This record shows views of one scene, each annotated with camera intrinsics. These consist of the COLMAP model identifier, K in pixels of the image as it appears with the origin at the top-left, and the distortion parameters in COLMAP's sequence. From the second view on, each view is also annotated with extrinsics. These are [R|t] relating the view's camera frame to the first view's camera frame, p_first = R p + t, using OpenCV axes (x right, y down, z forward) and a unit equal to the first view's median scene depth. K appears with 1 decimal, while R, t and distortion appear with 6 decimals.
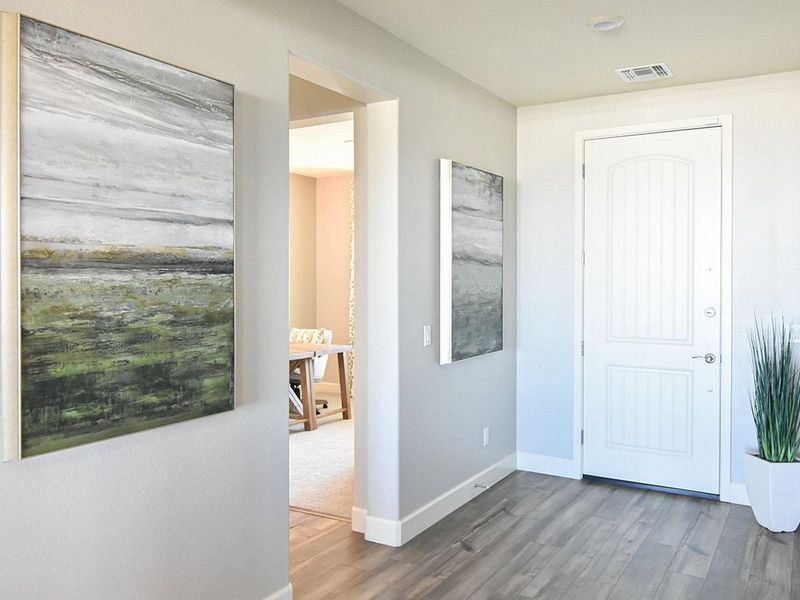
lens RADIAL K [[655.4, 0, 404.2], [0, 655.4, 299.9], [0, 0, 1]] dist [-0.000862, -0.003617]
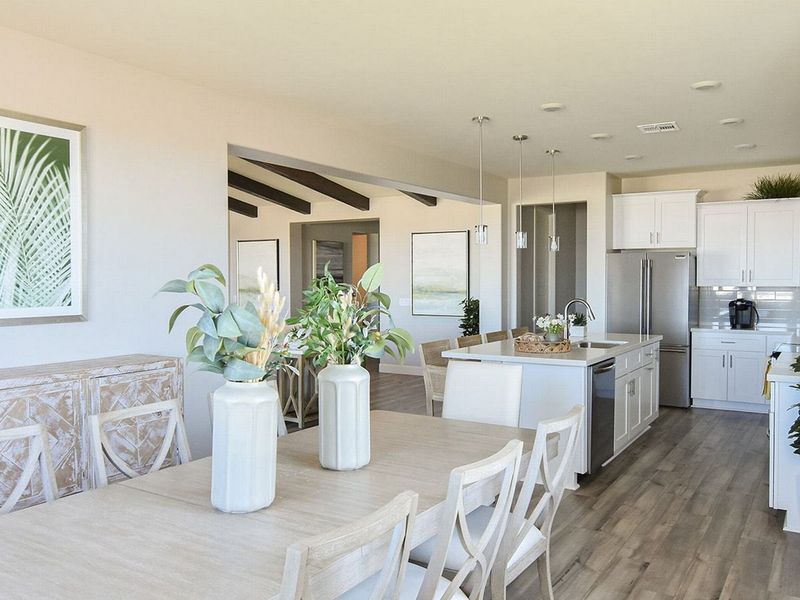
lens RADIAL K [[655.4, 0, 404.2], [0, 655.4, 299.9], [0, 0, 1]] dist [-0.000862, -0.003617]
pose [[0.999872, 0.010667, -0.011950, 0.175138], [-0.010691, 0.999941, -0.001914, 0.073138], [0.011929, 0.002042, 0.999927, -2.465269]]
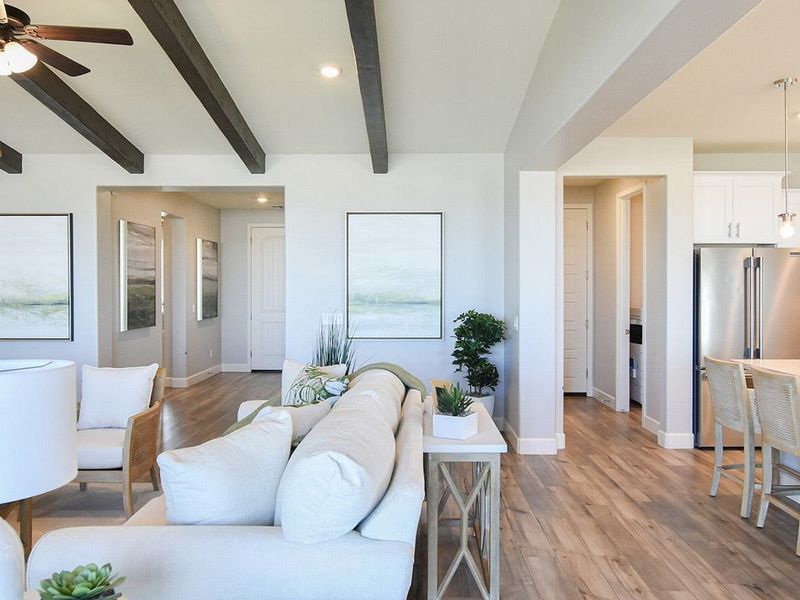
lens RADIAL K [[655.4, 0, 404.2], [0, 655.4, 299.9], [0, 0, 1]] dist [-0.000862, -0.003617]
pose [[0.858298, -0.002889, 0.513144, -0.518490], [0.008614, 0.999924, -0.008780, 0.045527], [-0.513080, 0.011956, 0.858258, -1.461634]]
